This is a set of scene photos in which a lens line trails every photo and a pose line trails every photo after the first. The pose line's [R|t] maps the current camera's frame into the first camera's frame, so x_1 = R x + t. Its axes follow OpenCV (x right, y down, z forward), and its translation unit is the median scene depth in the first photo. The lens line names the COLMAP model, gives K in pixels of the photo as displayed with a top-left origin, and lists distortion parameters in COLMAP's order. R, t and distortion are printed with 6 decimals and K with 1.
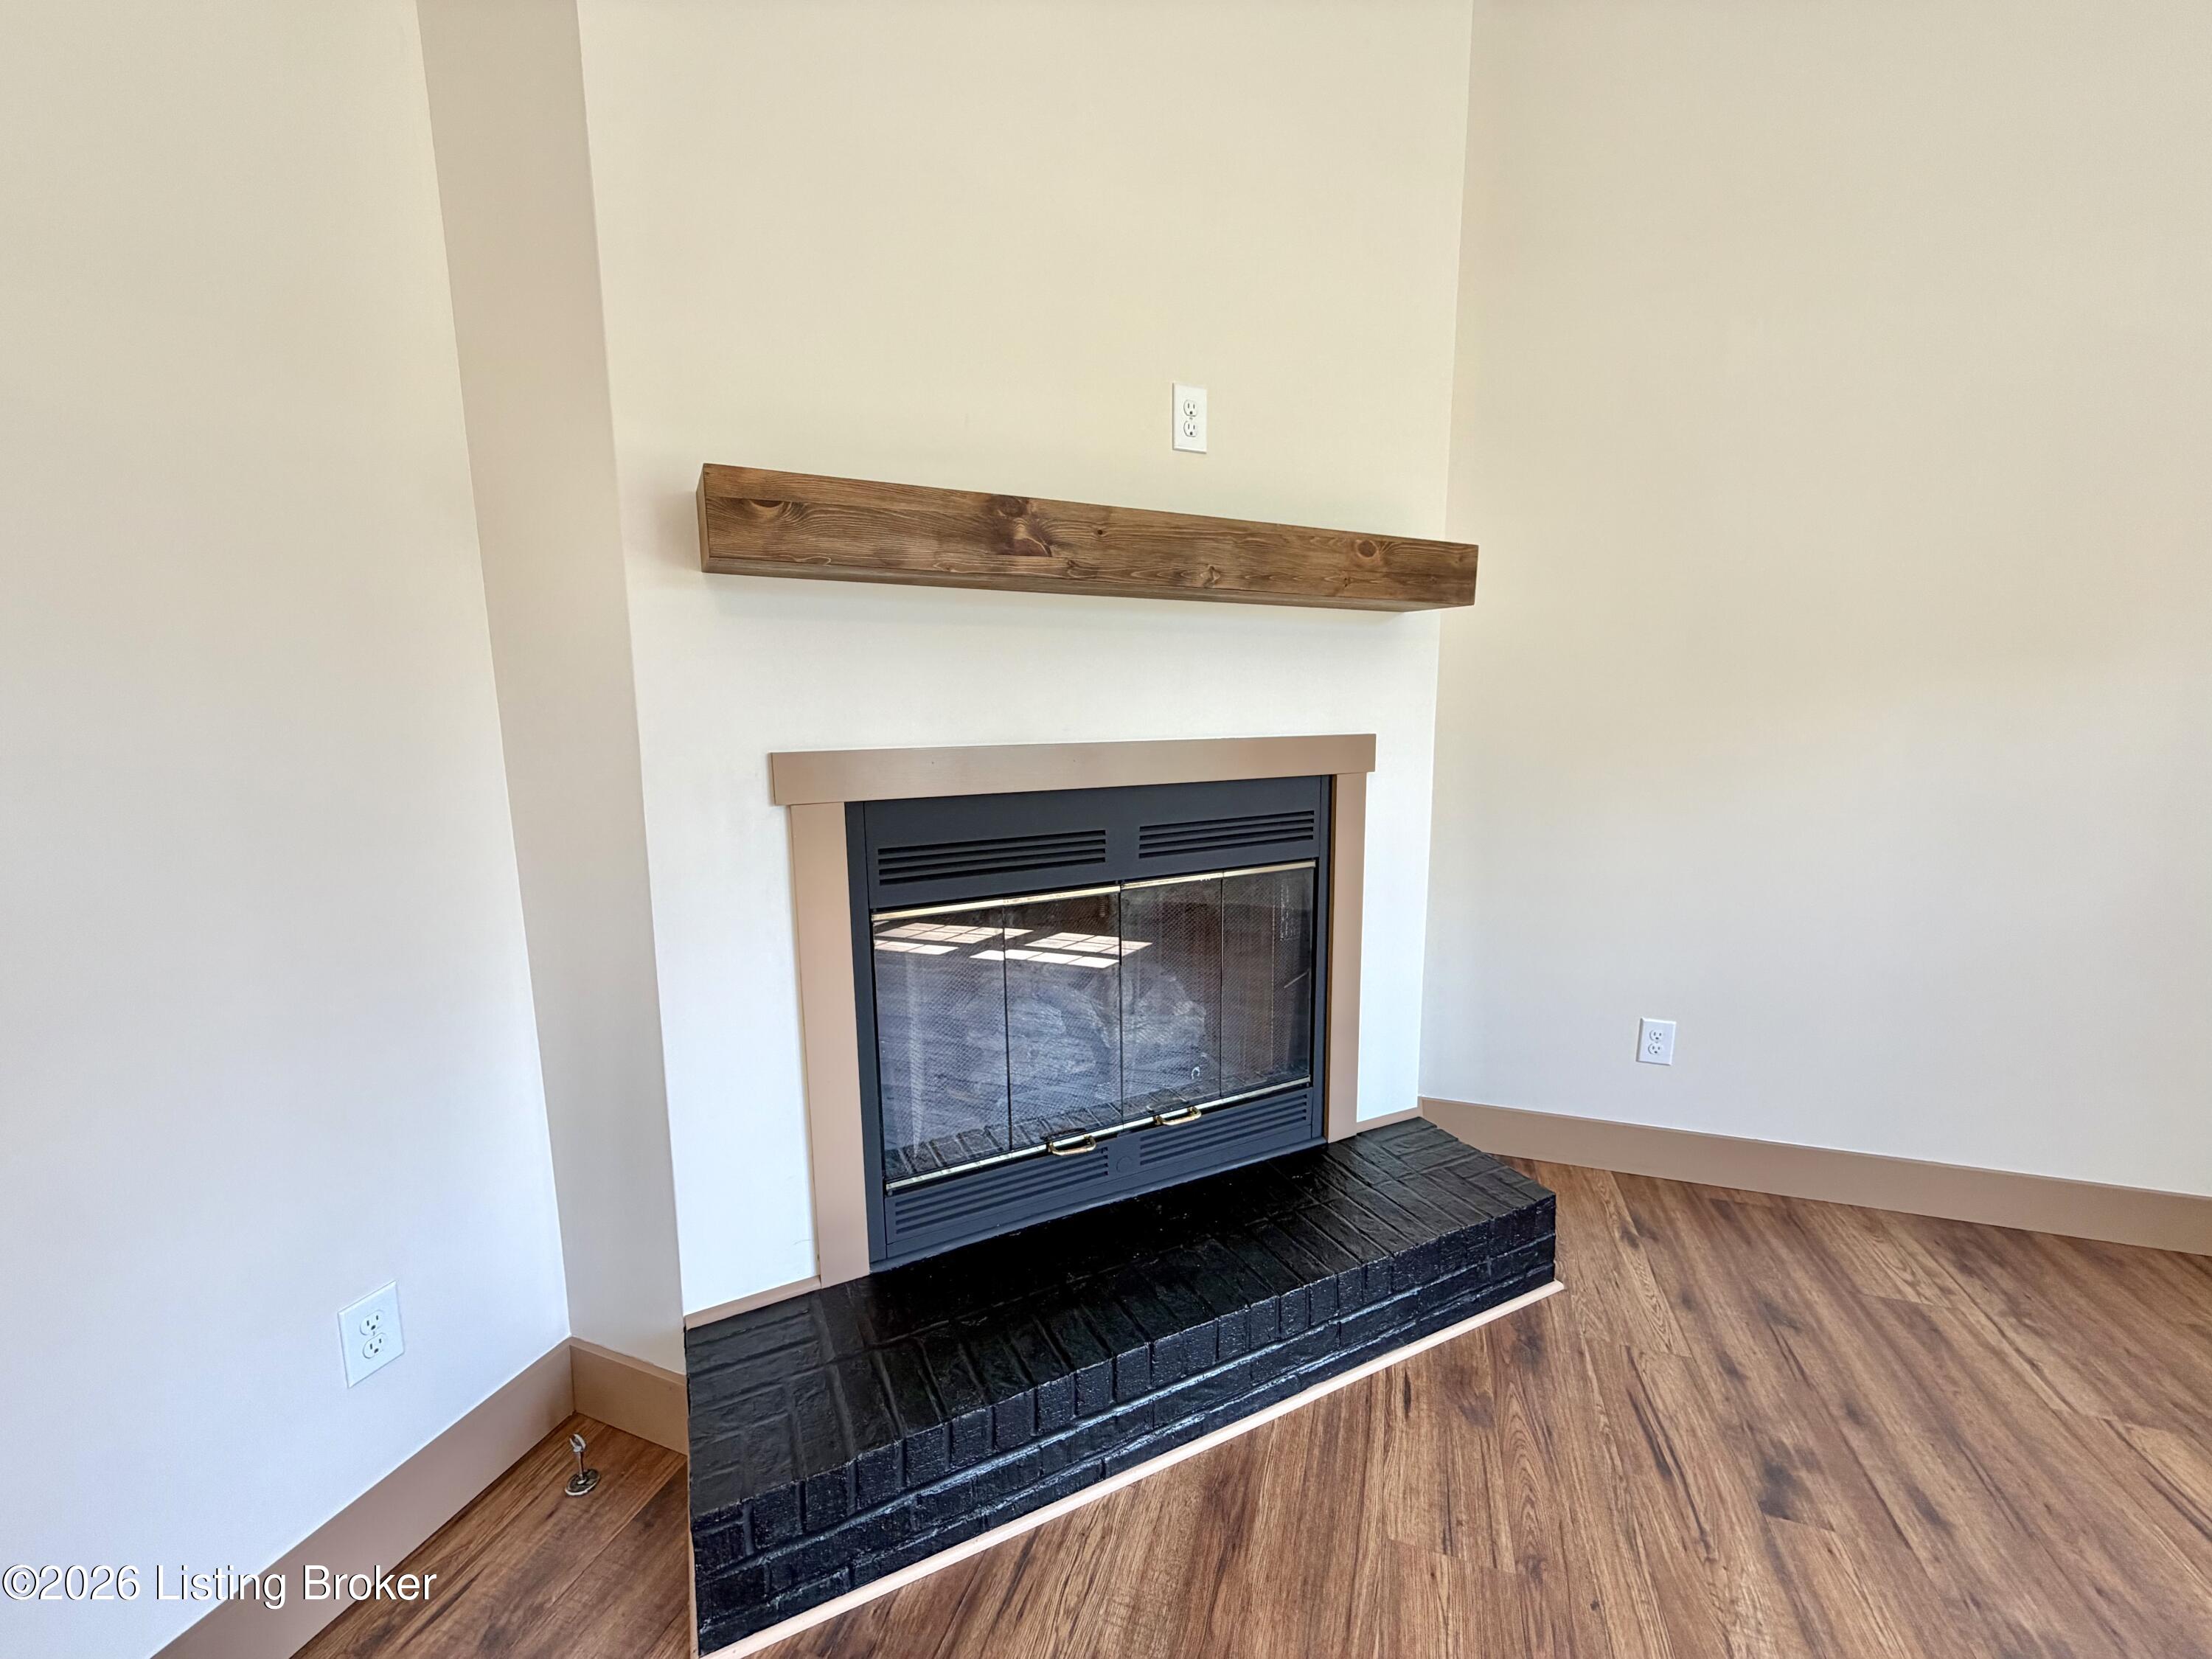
lens RADIAL K [[887.6, 0, 1095.1], [0, 887.6, 826.9], [0, 0, 1]] dist [-0.000398, 0.000048]
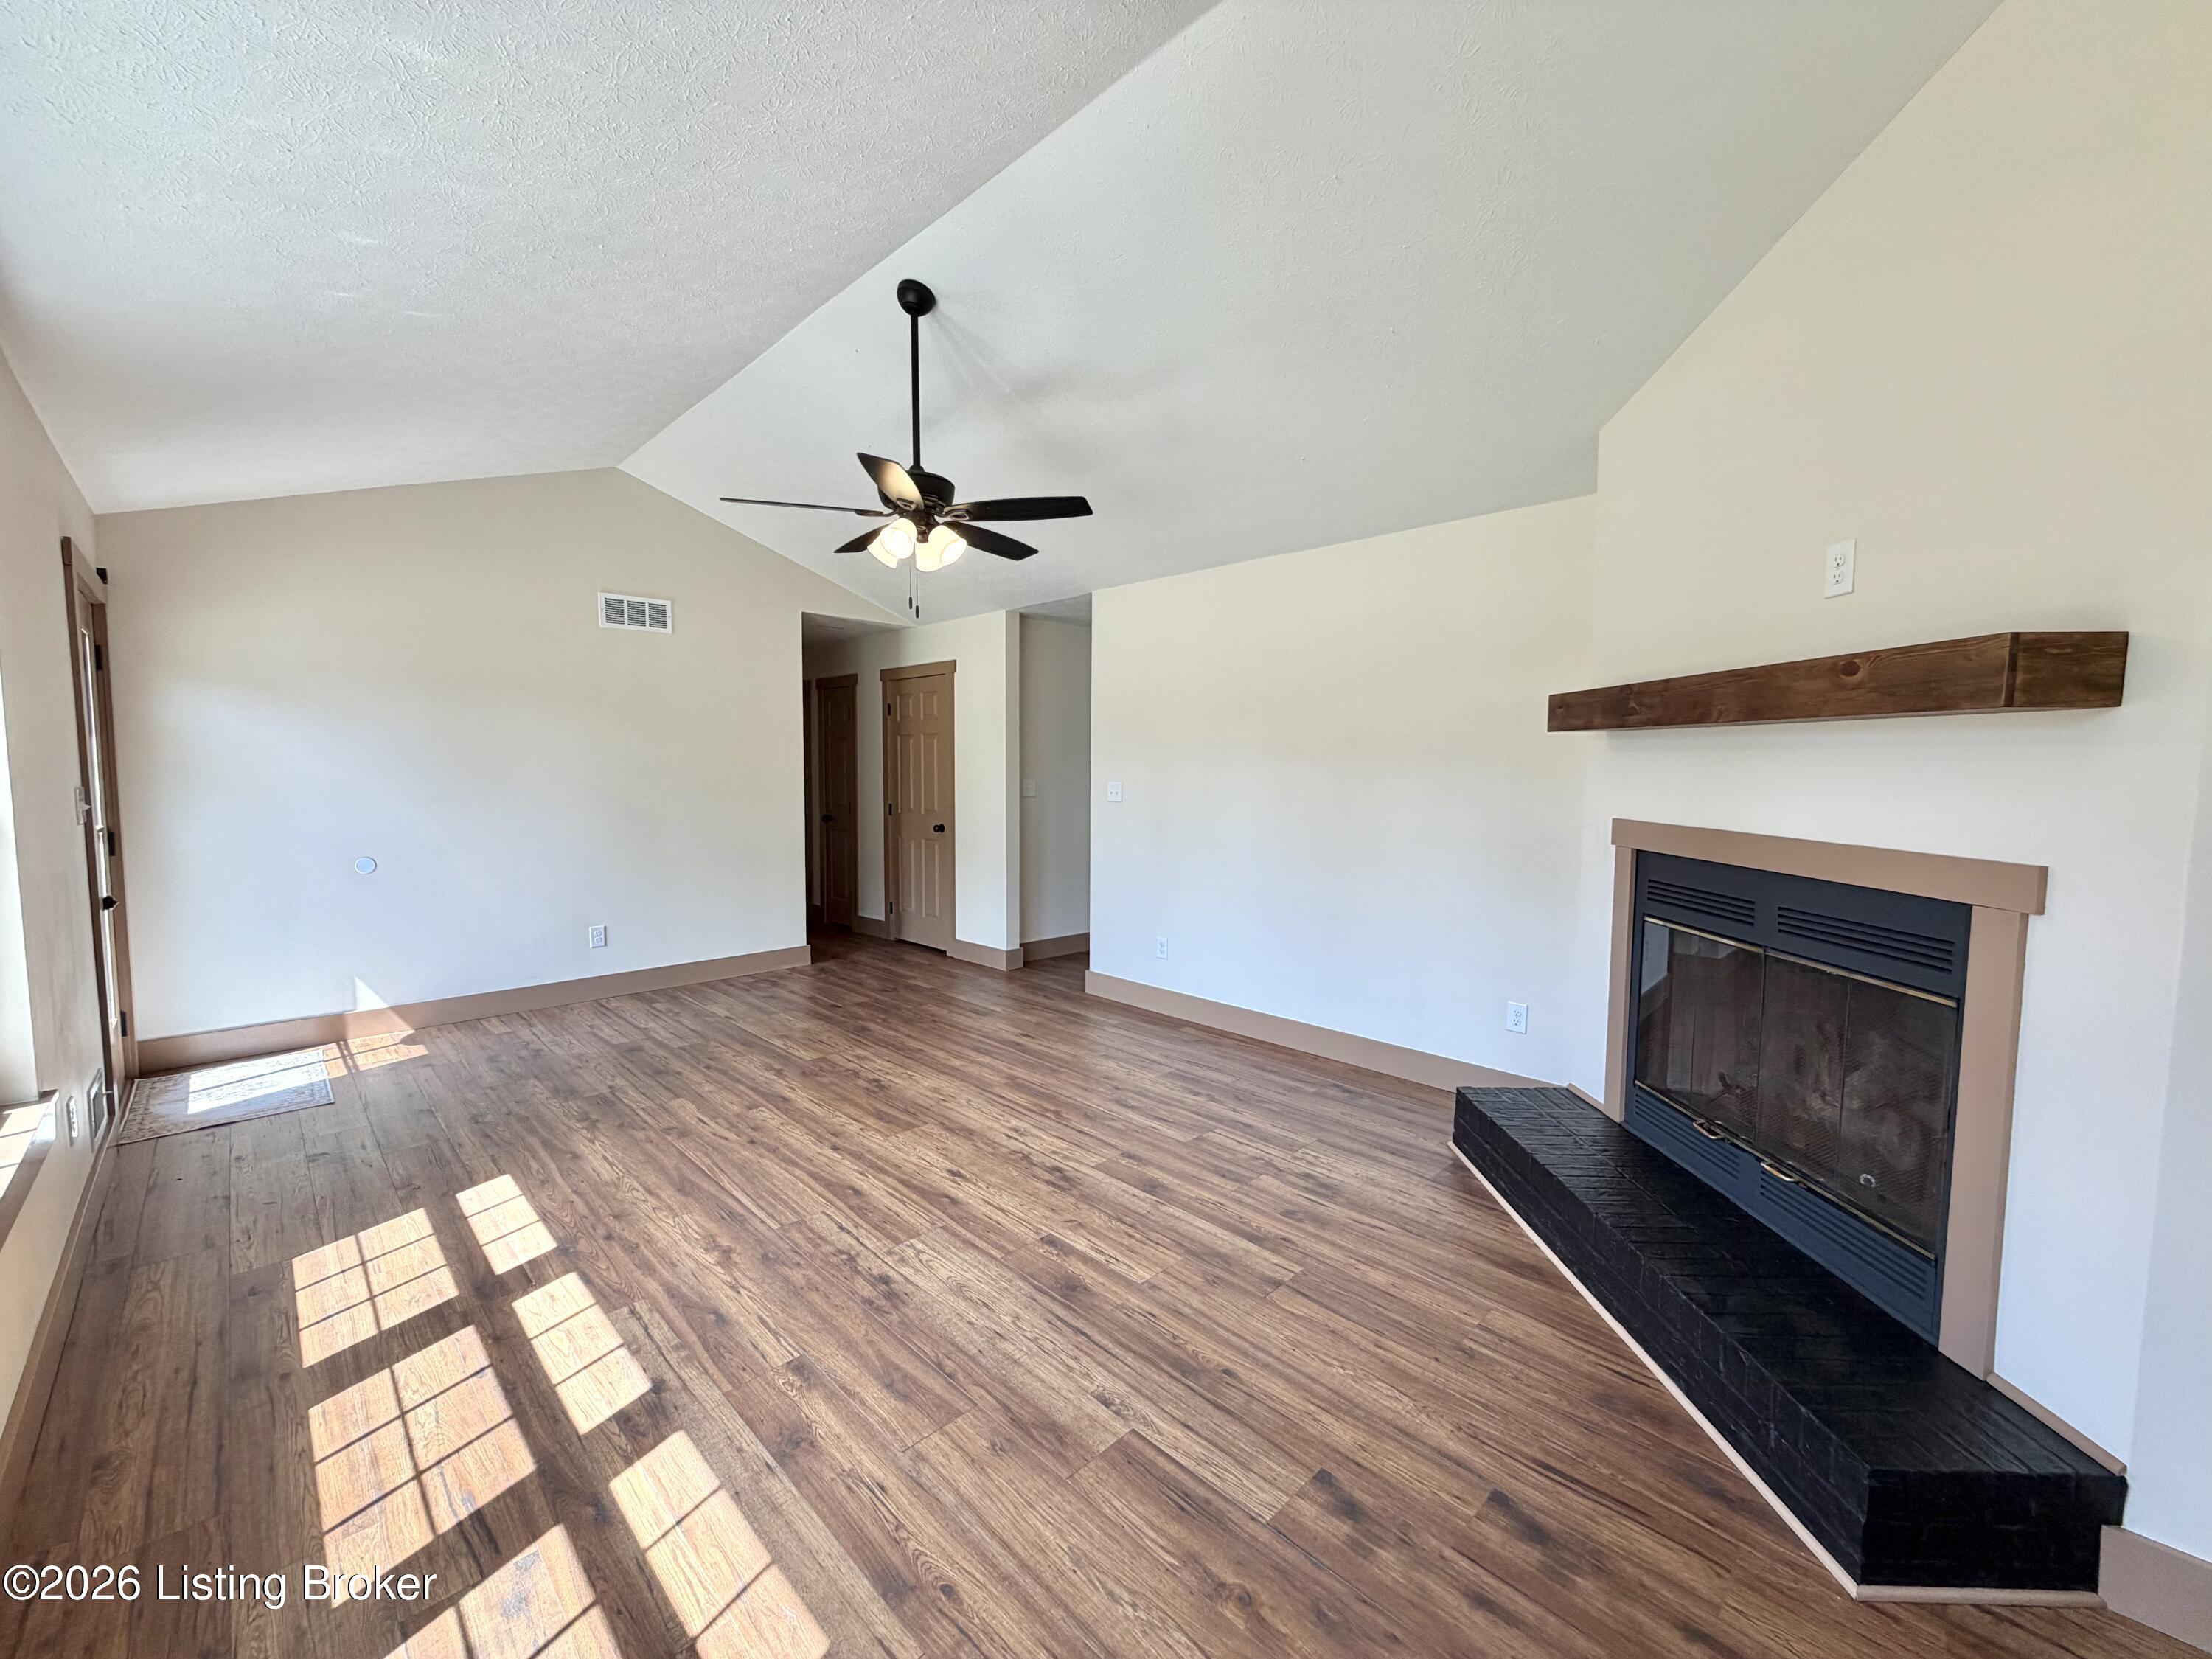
lens RADIAL K [[887.6, 0, 1100.0], [0, 887.6, 836.5], [0, 0, 1]] dist [-0.000398, 0.000048]
pose [[-0.447326, 0.080593, -0.890732, 1.680718], [-0.131794, 0.979119, 0.154777, -0.174909], [0.884607, 0.186629, -0.427364, 0.736905]]
